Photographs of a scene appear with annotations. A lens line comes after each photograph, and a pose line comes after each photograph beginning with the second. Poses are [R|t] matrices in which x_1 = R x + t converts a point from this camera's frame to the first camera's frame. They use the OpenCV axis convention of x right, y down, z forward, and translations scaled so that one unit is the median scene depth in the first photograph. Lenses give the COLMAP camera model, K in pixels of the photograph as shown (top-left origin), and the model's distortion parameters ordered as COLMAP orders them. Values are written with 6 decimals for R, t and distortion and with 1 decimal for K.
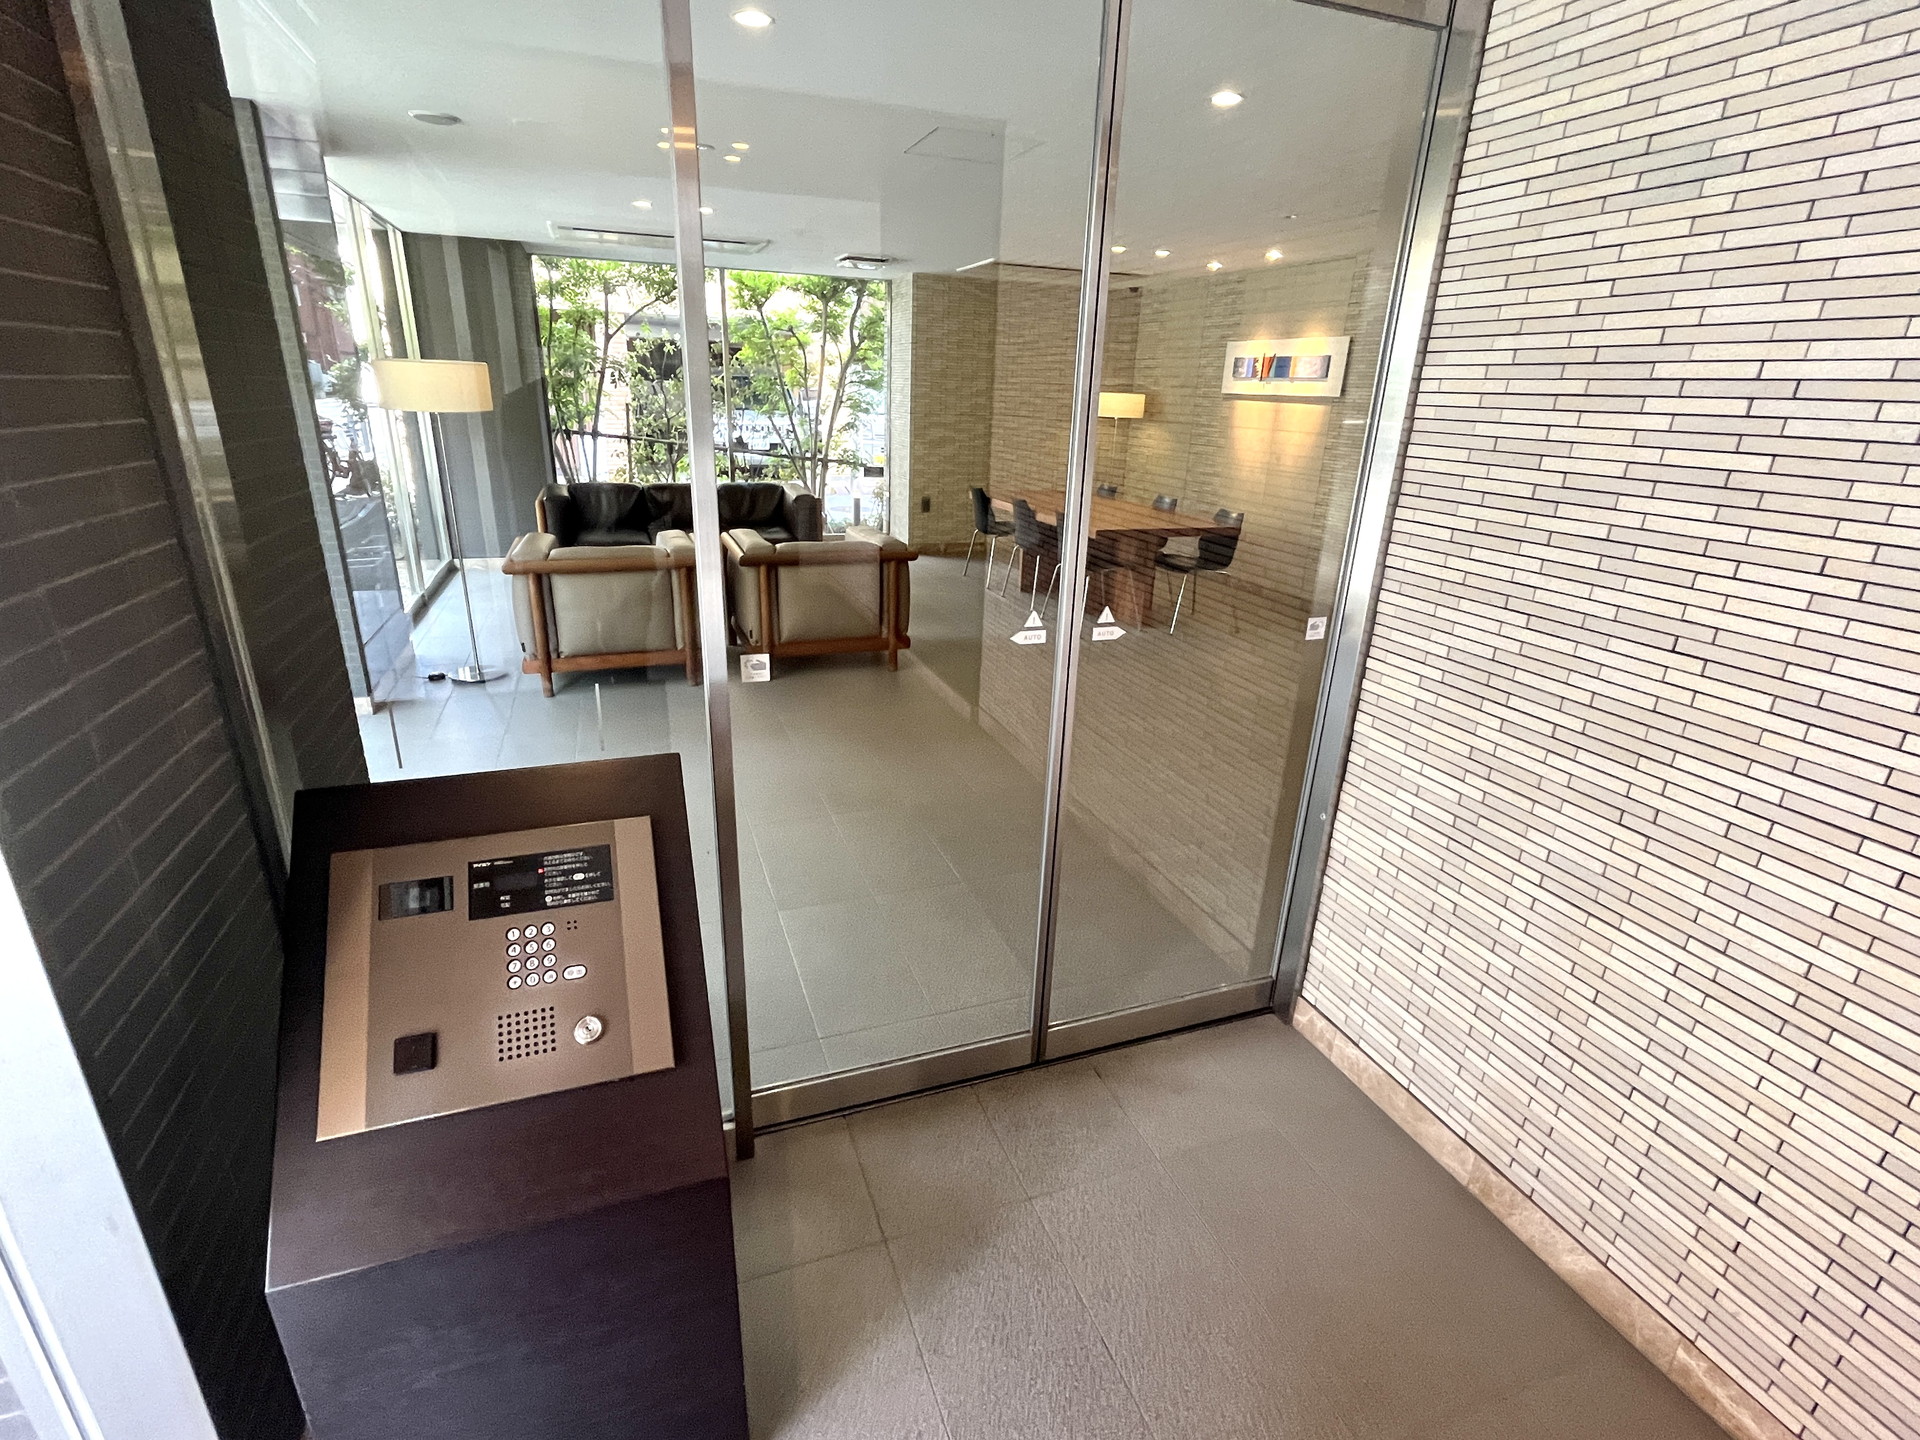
lens RADIAL K [[919.7, 0, 954.6], [0, 919.7, 725.4], [0, 0, 1]] dist [-0.002417, -0.000335]
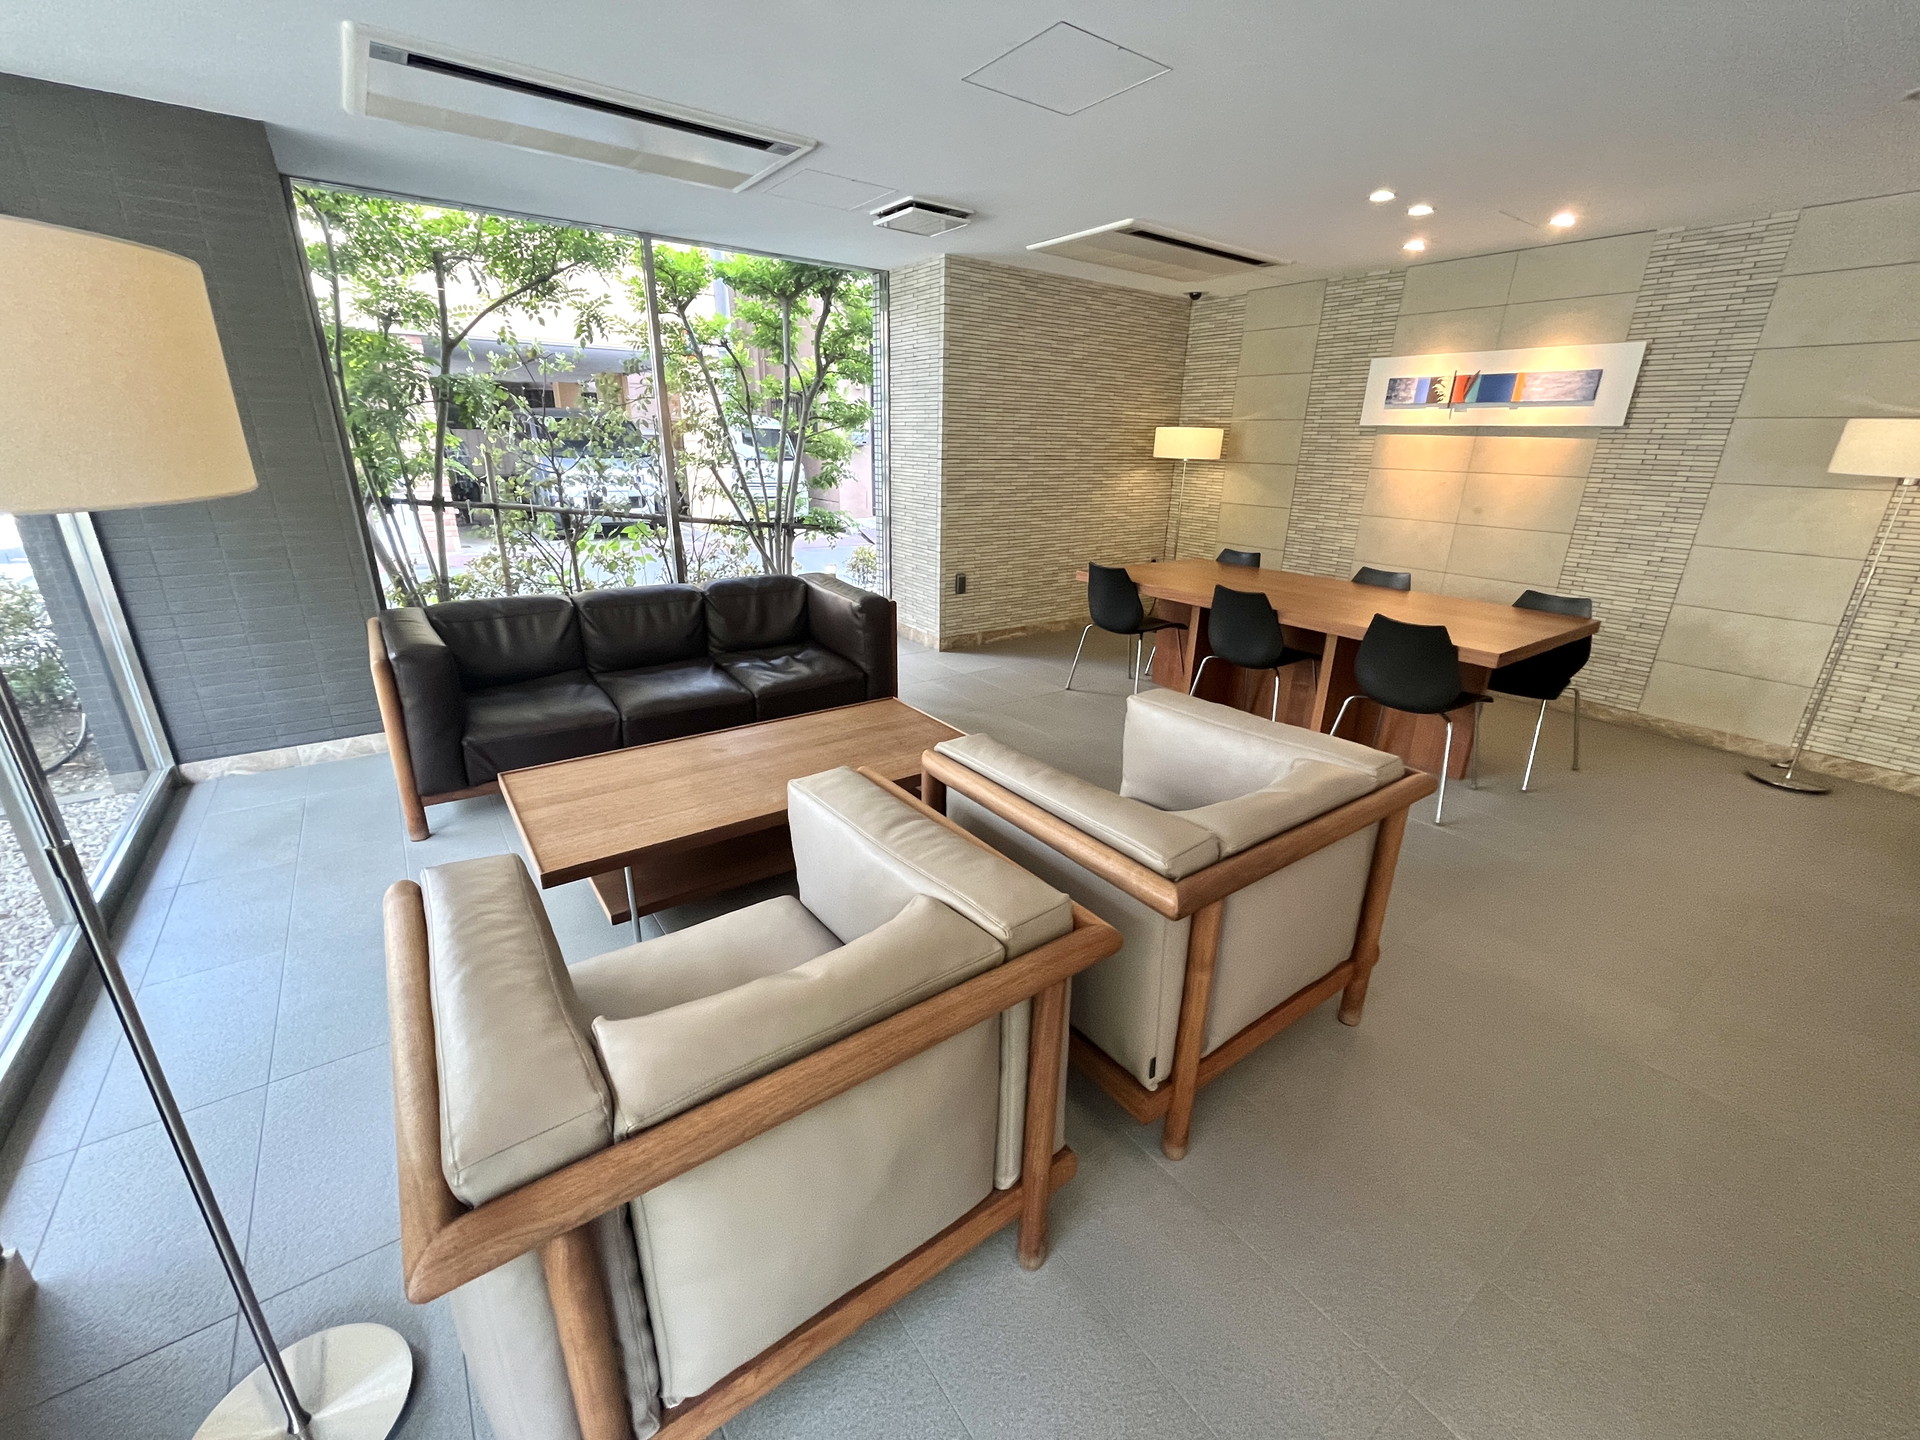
lens RADIAL K [[782.8, 0, 953.4], [0, 782.8, 717.9], [0, 0, 1]] dist [-0.003968, -0.000149]
pose [[0.961495, -0.103822, 0.254456, -0.237766], [0.104761, 0.994448, 0.009895, -0.163723], [-0.254071, 0.017143, 0.967034, 0.468611]]
